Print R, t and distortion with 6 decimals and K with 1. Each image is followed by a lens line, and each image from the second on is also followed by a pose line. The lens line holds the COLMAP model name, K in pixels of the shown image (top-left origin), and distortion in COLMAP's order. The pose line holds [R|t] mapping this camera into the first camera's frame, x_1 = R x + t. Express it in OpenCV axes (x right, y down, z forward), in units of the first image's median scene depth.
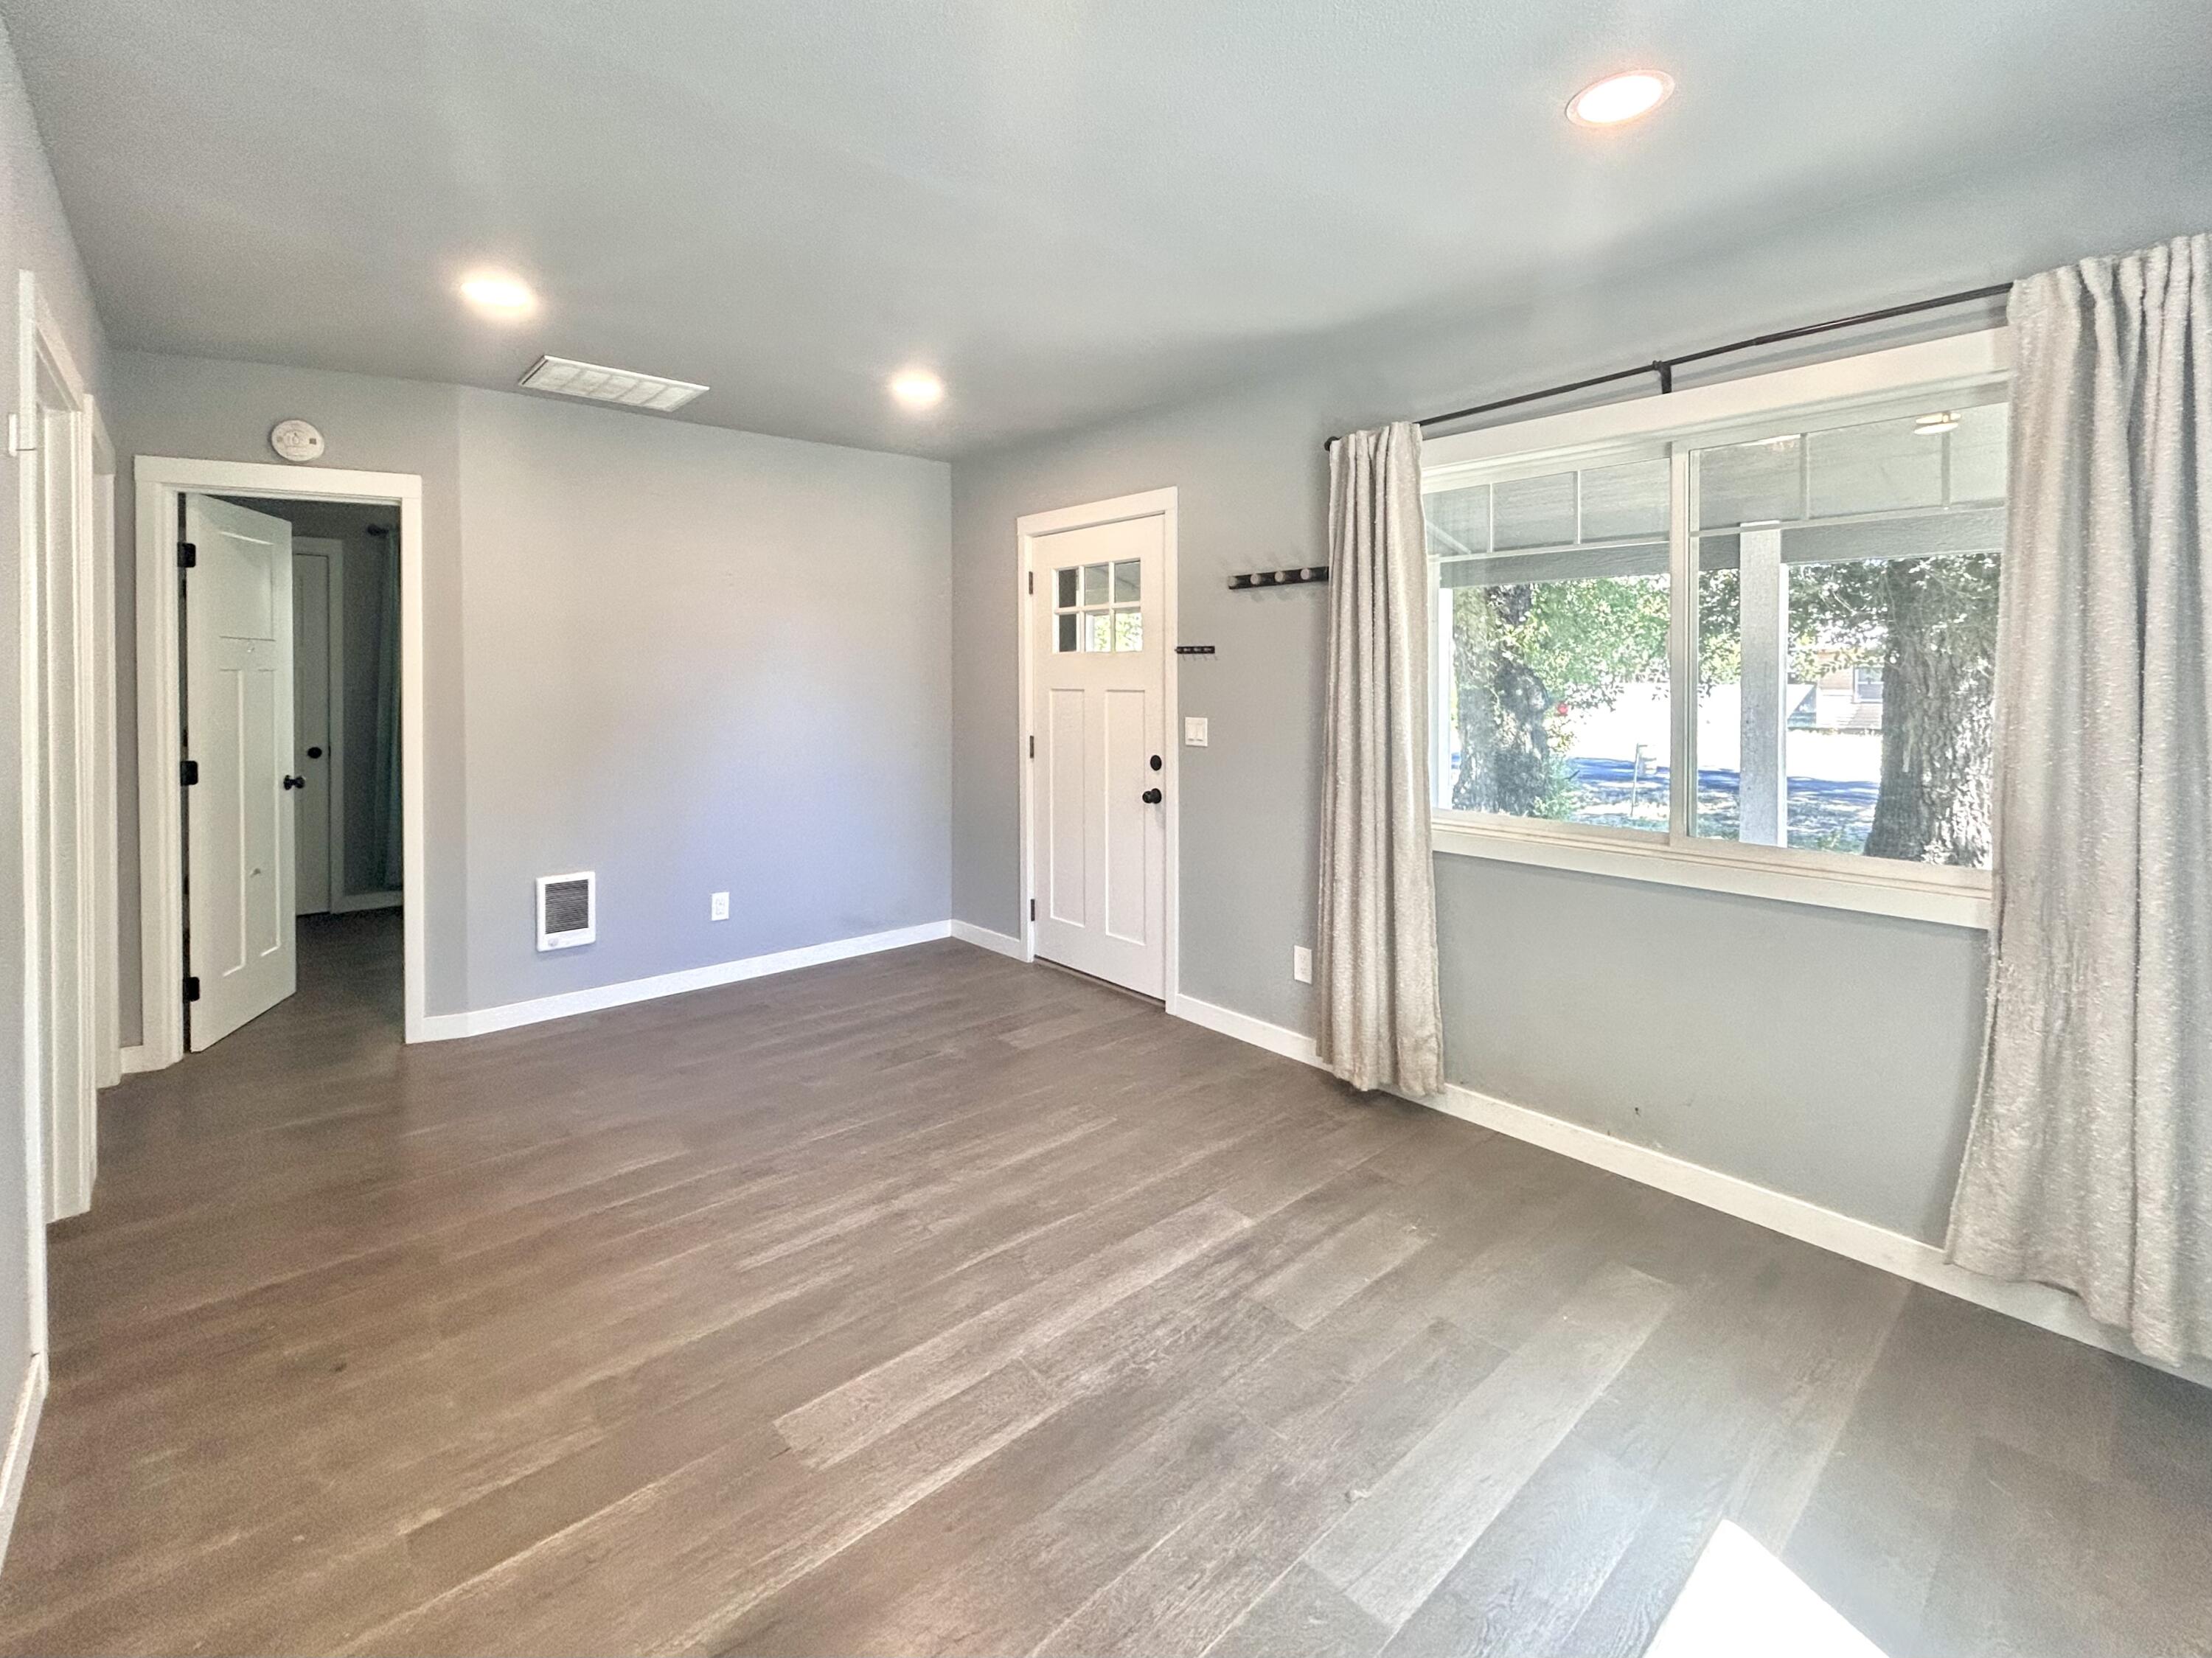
lens RADIAL K [[1000.6, 0, 1075.4], [0, 1000.6, 687.5], [0, 0, 1]] dist [0.000998, 0.001335]
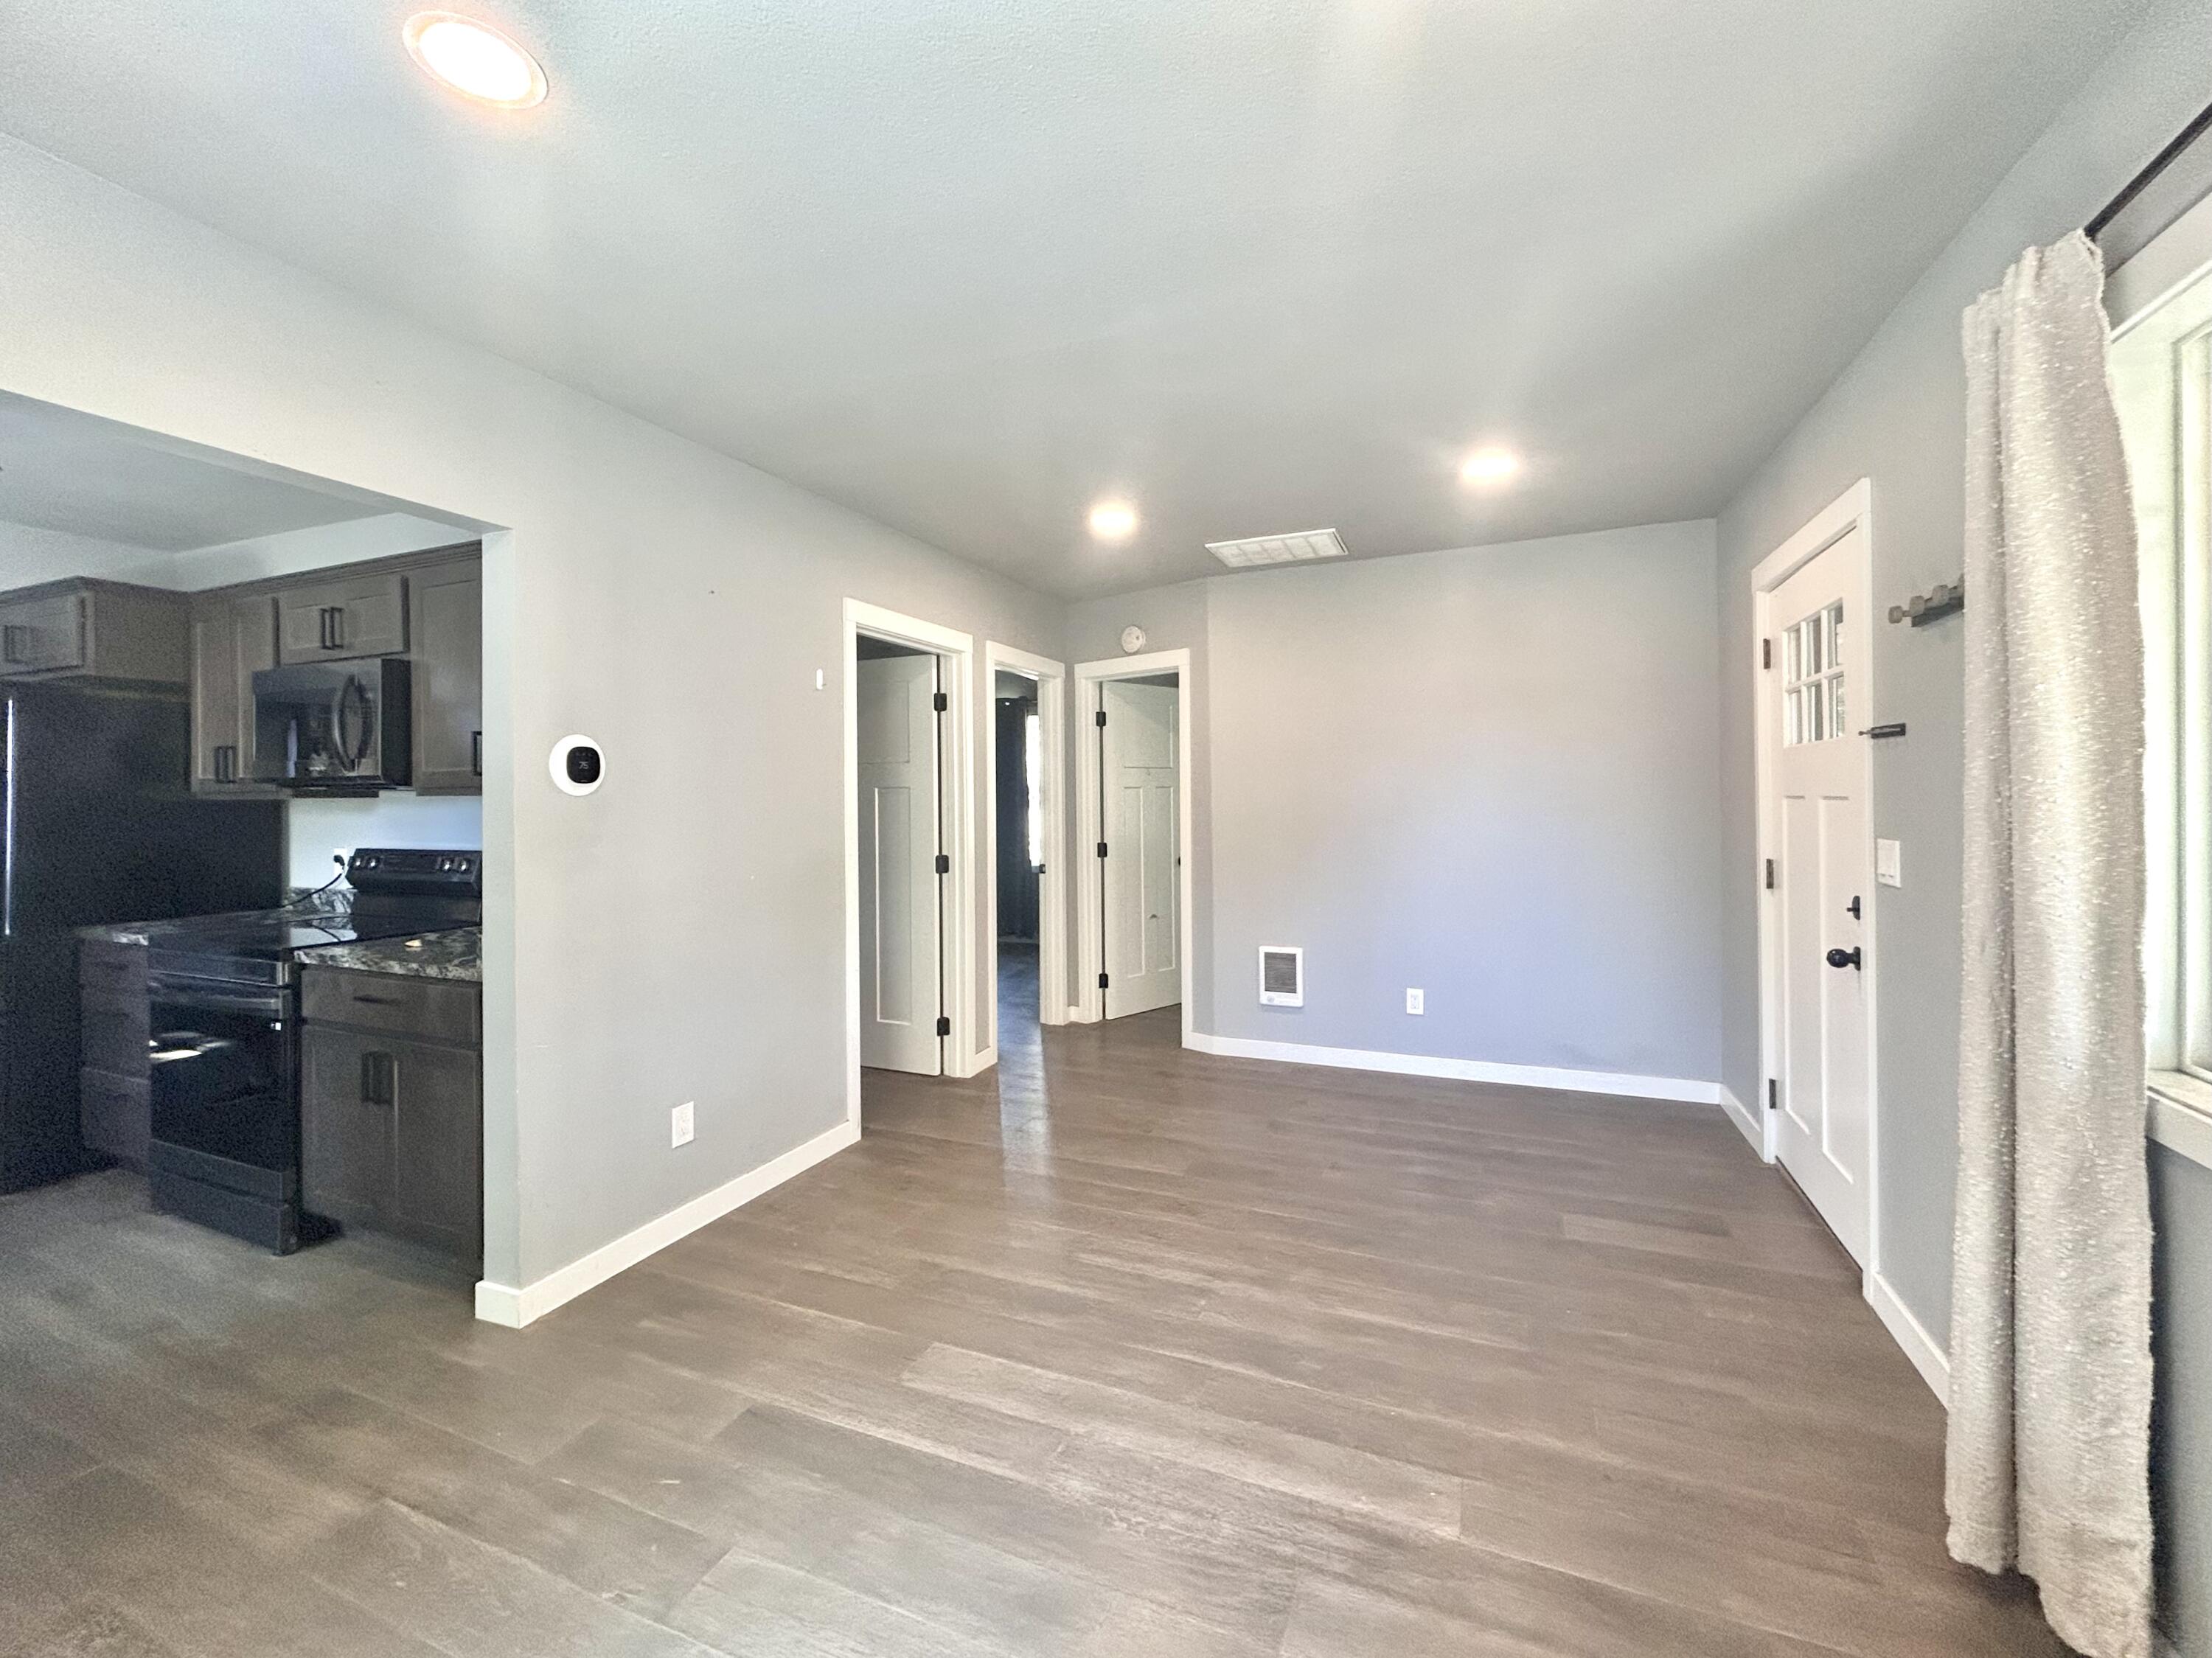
lens RADIAL K [[902.7, 0, 1099.5], [0, 902.7, 801.2], [0, 0, 1]] dist [-0.000115, 0.000106]
pose [[0.438883, -0.001564, -0.898543, 0.606689], [0.003521, 0.999994, -0.000021, 0.006201], [0.898537, -0.003154, 0.438886, 0.459433]]
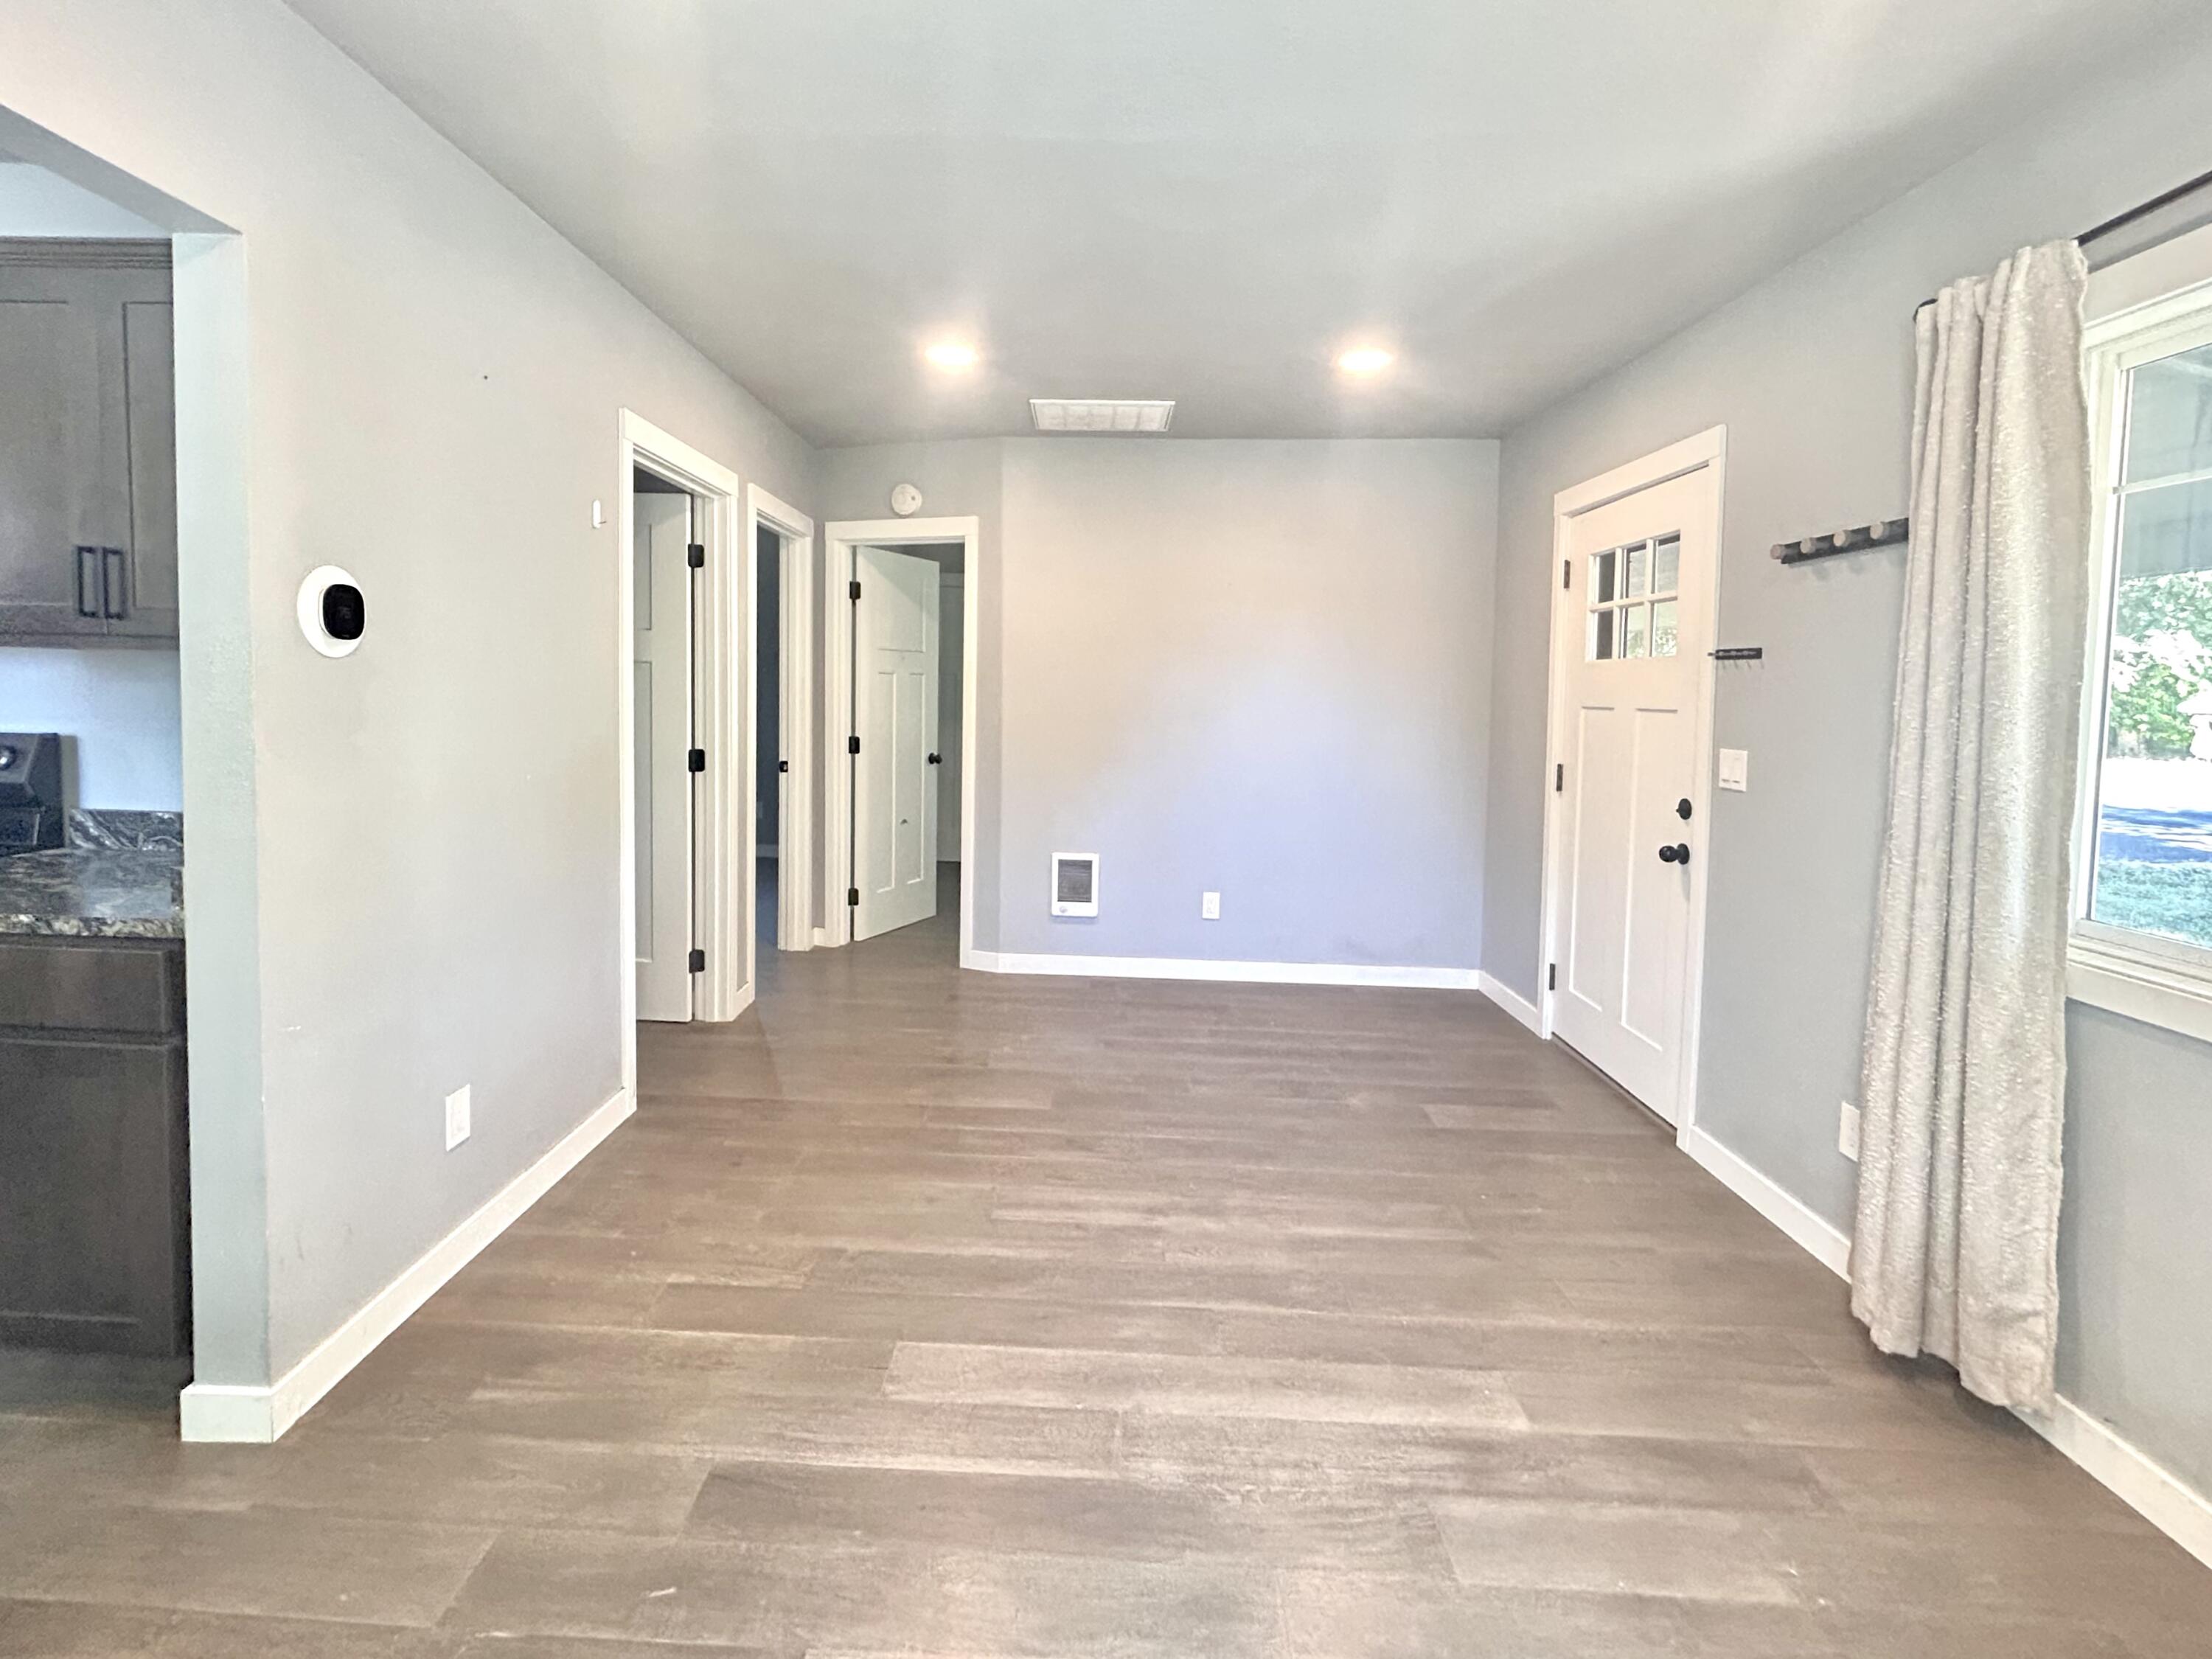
lens RADIAL K [[998.2, 0, 1046.0], [0, 998.2, 744.4], [0, 0, 1]] dist [-0.000710, -0.000117]
pose [[0.724658, 0.056173, -0.686815, 0.370027], [-0.030943, 0.998319, 0.049003, 0.009814], [0.688414, -0.014258, 0.725178, 0.220907]]
